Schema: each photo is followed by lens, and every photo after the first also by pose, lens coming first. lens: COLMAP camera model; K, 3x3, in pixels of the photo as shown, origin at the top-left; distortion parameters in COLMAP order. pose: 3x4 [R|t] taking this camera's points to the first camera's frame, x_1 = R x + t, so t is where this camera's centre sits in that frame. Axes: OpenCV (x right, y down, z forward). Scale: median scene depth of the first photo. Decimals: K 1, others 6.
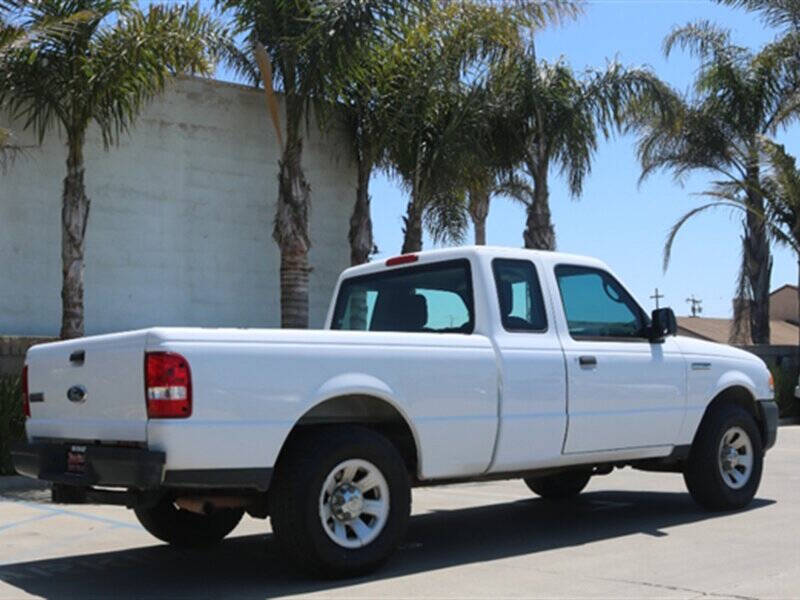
lens RADIAL K [[1042.4, 0, 378.5], [0, 1042.4, 356.3], [0, 0, 1]] dist [-0.127458, 0.000000]
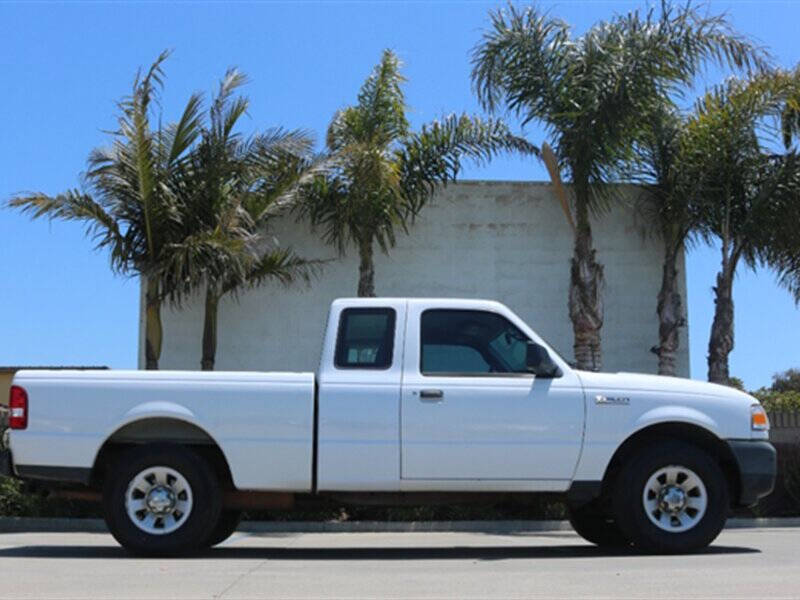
lens RADIAL K [[1042.4, 0, 388.1], [0, 1042.4, 318.3], [0, 0, 1]] dist [-0.127458, 0.000000]
pose [[0.797263, -0.084917, -0.597630, 0.487128], [-0.001428, 0.989788, -0.142543, 0.047969], [0.603631, 0.114497, 0.789000, 0.059196]]
